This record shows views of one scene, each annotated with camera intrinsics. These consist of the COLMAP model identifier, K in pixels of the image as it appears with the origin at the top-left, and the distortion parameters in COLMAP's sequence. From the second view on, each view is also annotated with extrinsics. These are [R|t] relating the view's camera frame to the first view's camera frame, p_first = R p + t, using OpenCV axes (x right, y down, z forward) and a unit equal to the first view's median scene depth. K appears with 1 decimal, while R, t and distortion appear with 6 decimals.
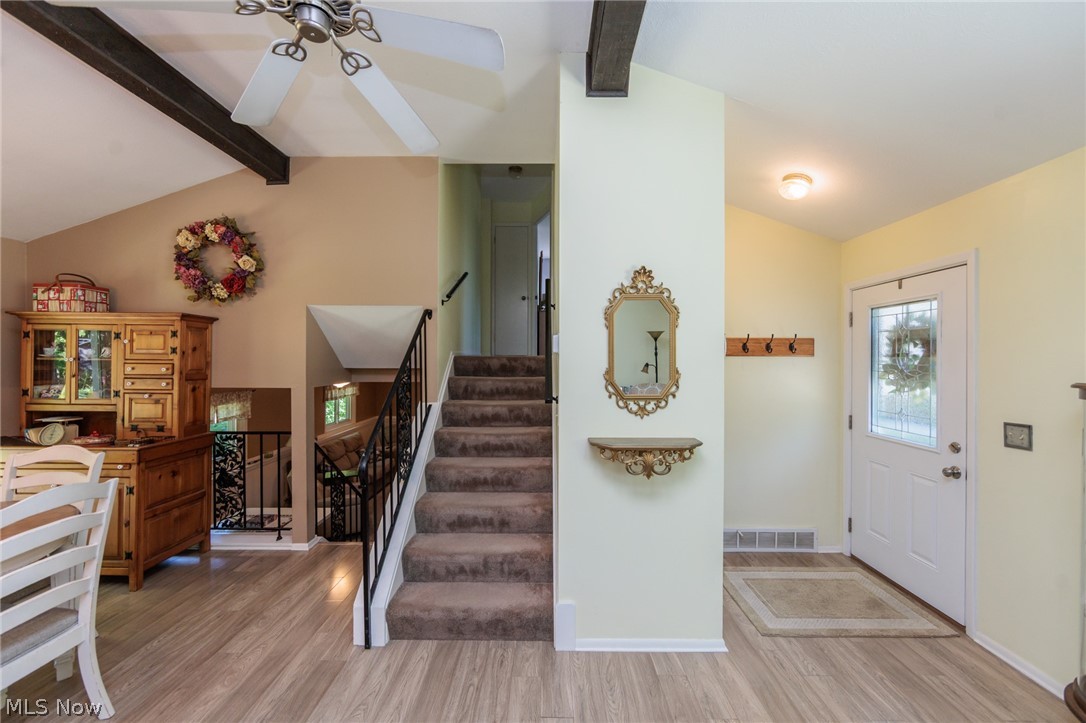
lens RADIAL K [[428.7, 0, 532.8], [0, 428.7, 360.6], [0, 0, 1]] dist [-0.002695, -0.000106]
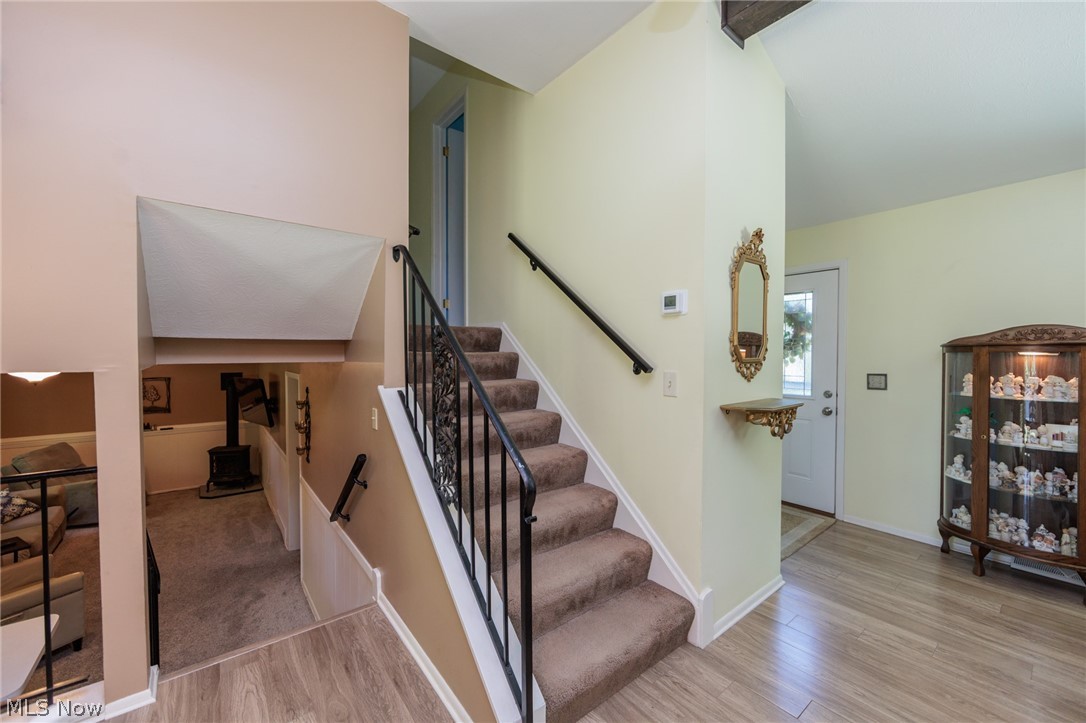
lens RADIAL K [[428.7, 0, 542.7], [0, 428.7, 361.4], [0, 0, 1]] dist [-0.002695, -0.000106]
pose [[0.770389, -0.013141, 0.637439, -0.707459], [-0.000491, 0.999775, 0.021204, 0.061684], [-0.637574, -0.016648, 0.770209, 0.506254]]
